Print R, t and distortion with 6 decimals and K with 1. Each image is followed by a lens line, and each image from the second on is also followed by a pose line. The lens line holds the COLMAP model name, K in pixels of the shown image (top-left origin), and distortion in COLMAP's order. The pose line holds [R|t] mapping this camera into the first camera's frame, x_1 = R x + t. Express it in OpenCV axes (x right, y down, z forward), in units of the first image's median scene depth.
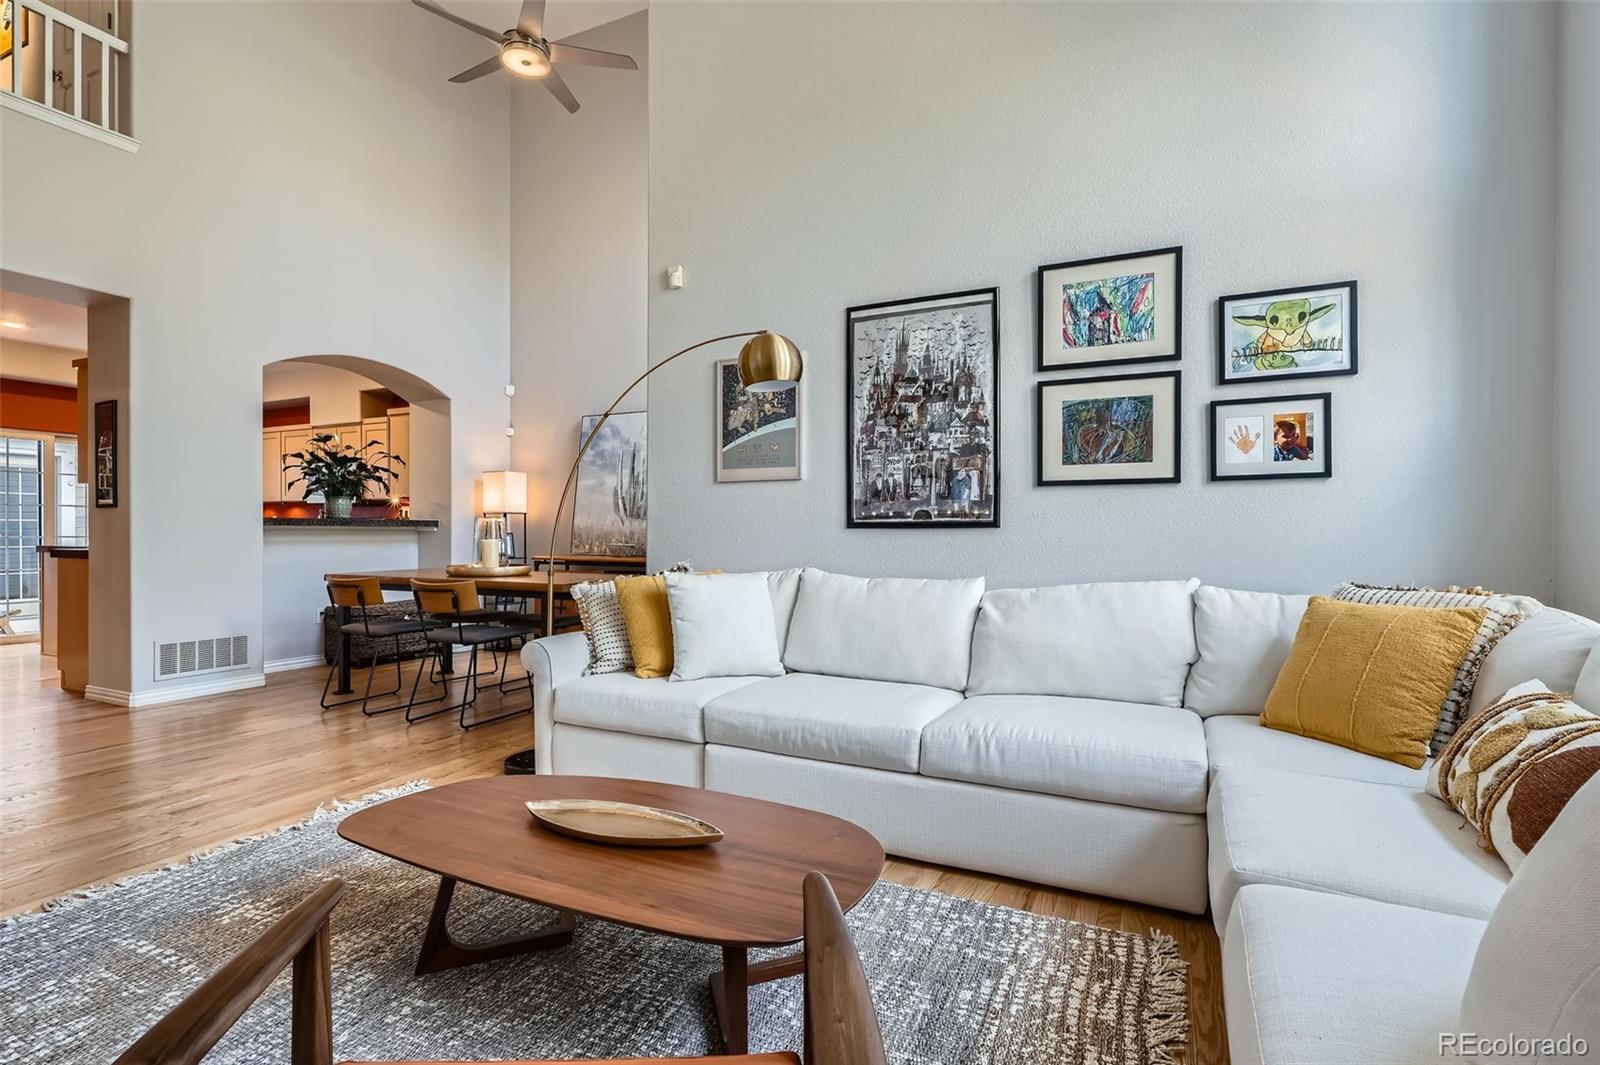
lens RADIAL K [[774.8, 0, 807.2], [0, 774.8, 533.1], [0, 0, 1]] dist [0.006172, -0.002189]
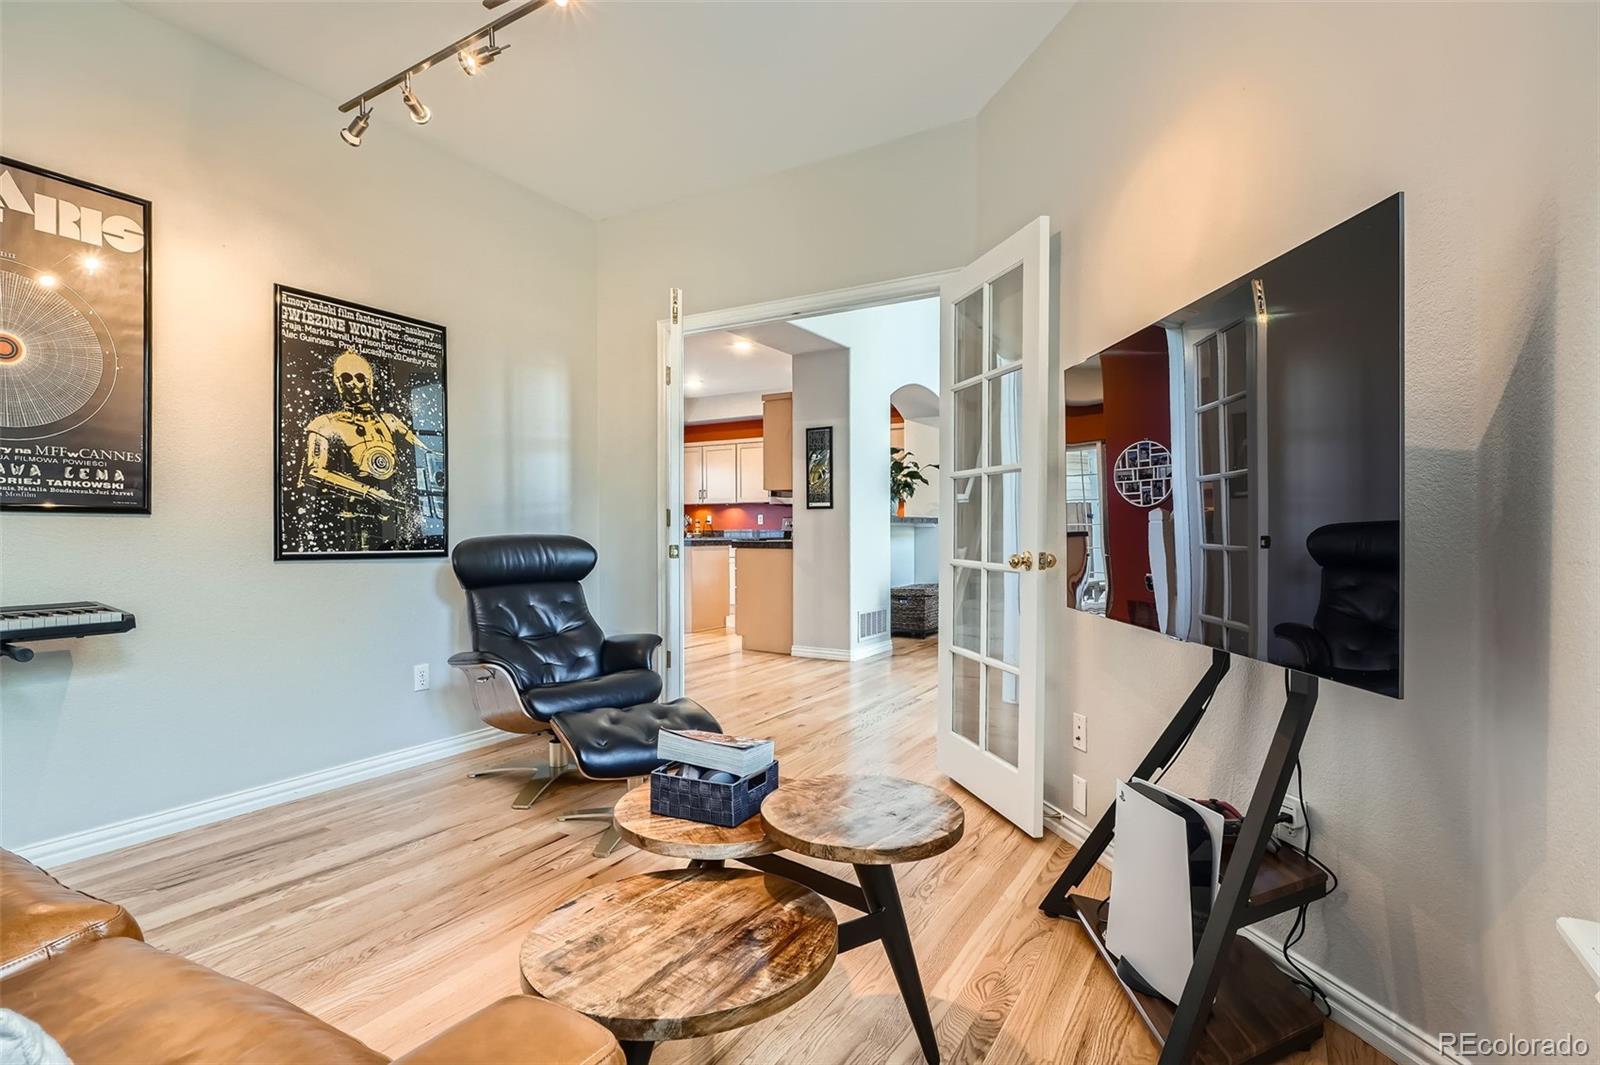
lens RADIAL K [[774.8, 0, 796.5], [0, 774.8, 531.3], [0, 0, 1]] dist [0.006172, -0.002189]
pose [[0.995677, -0.002561, -0.092852, -0.608425], [0.002940, 0.999988, 0.003948, -0.000753], [0.092841, -0.004204, 0.995672, -0.218126]]
